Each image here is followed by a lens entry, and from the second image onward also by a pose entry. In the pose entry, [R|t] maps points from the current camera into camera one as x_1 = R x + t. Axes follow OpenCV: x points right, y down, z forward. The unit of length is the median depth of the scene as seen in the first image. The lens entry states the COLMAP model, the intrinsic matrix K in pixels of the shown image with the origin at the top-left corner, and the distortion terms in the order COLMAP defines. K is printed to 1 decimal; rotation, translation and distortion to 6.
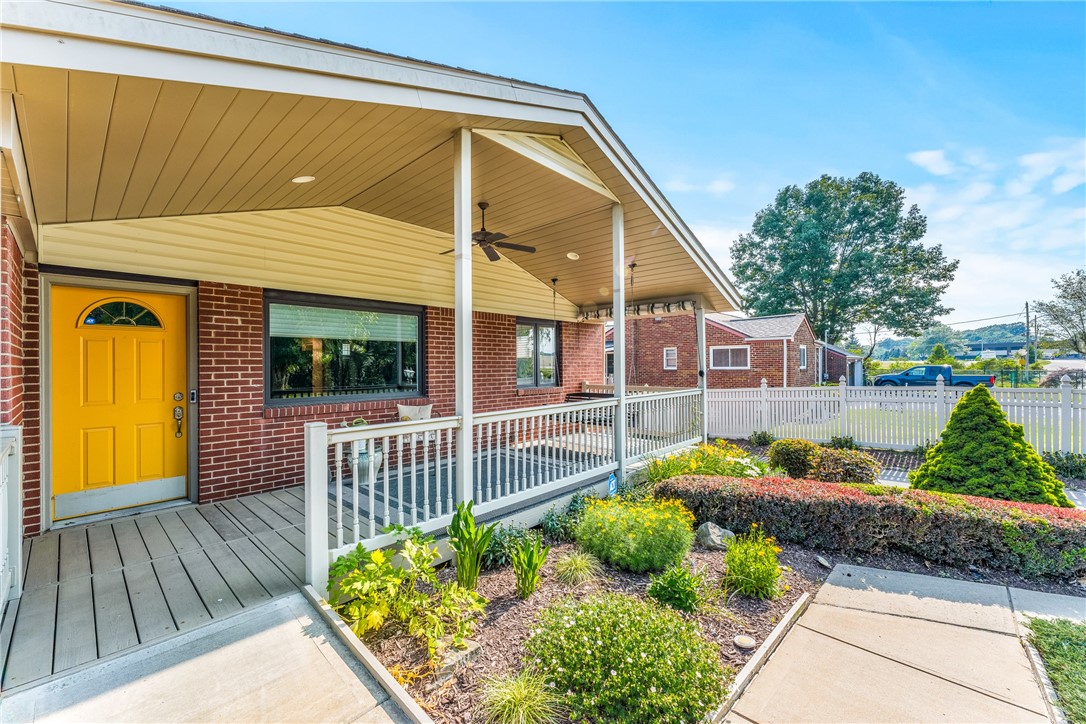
lens RADIAL K [[435.2, 0, 512.8], [0, 435.2, 361.3], [0, 0, 1]] dist [0.000883, -0.000201]
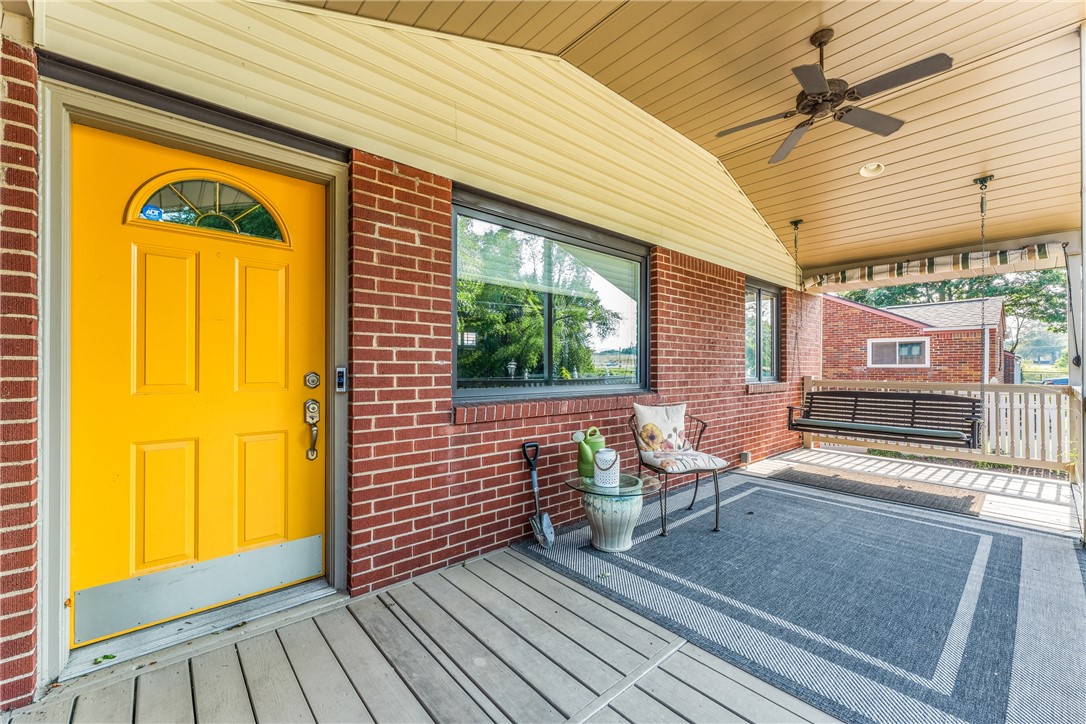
lens RADIAL K [[435.2, 0, 512.5], [0, 435.2, 361.3], [0, 0, 1]] dist [0.000883, -0.000201]
pose [[0.993505, 0.006721, -0.113594, -0.152739], [-0.007024, 0.999973, -0.002266, 0.018832], [0.113575, 0.003049, 0.993525, 0.166441]]
